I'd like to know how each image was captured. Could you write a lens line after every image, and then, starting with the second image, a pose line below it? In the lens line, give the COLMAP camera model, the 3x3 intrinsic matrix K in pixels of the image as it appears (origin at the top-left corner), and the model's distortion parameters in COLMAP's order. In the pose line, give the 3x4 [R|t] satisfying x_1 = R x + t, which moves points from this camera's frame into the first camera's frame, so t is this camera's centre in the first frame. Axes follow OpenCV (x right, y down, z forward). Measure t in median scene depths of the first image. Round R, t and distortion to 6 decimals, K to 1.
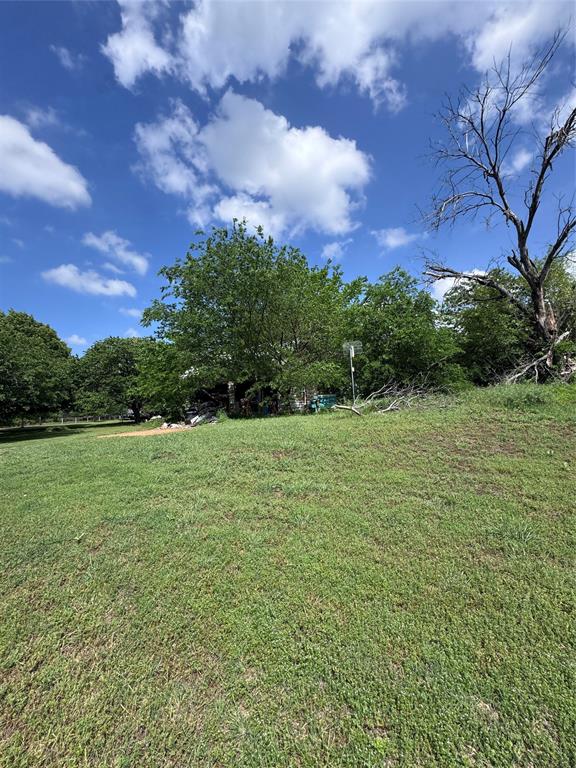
lens RADIAL K [[307.4, 0, 313.5], [0, 307.4, 383.1], [0, 0, 1]] dist [-0.002528, -0.000202]
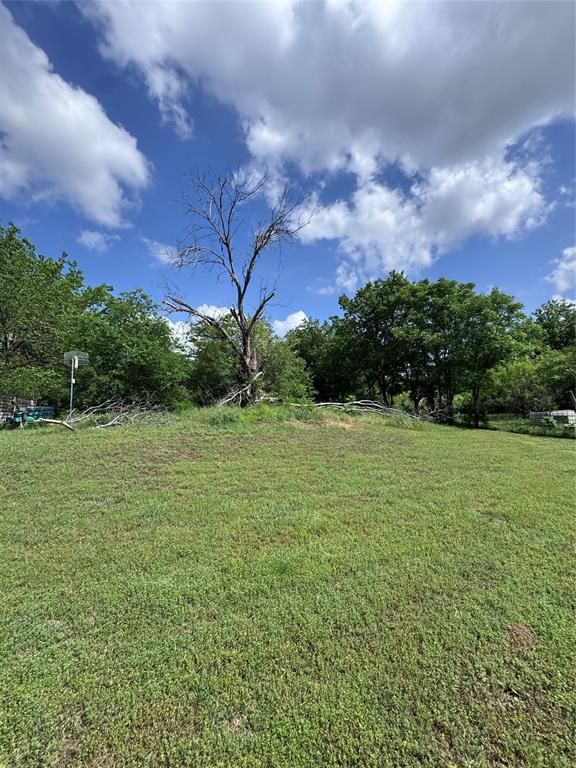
lens RADIAL K [[307.4, 0, 313.5], [0, 307.4, 383.1], [0, 0, 1]] dist [-0.002528, -0.000202]
pose [[0.758246, 0.108015, 0.642959, 0.082942], [-0.068737, 0.993928, -0.085915, -0.008097], [-0.648335, 0.020949, 0.761067, -0.180536]]
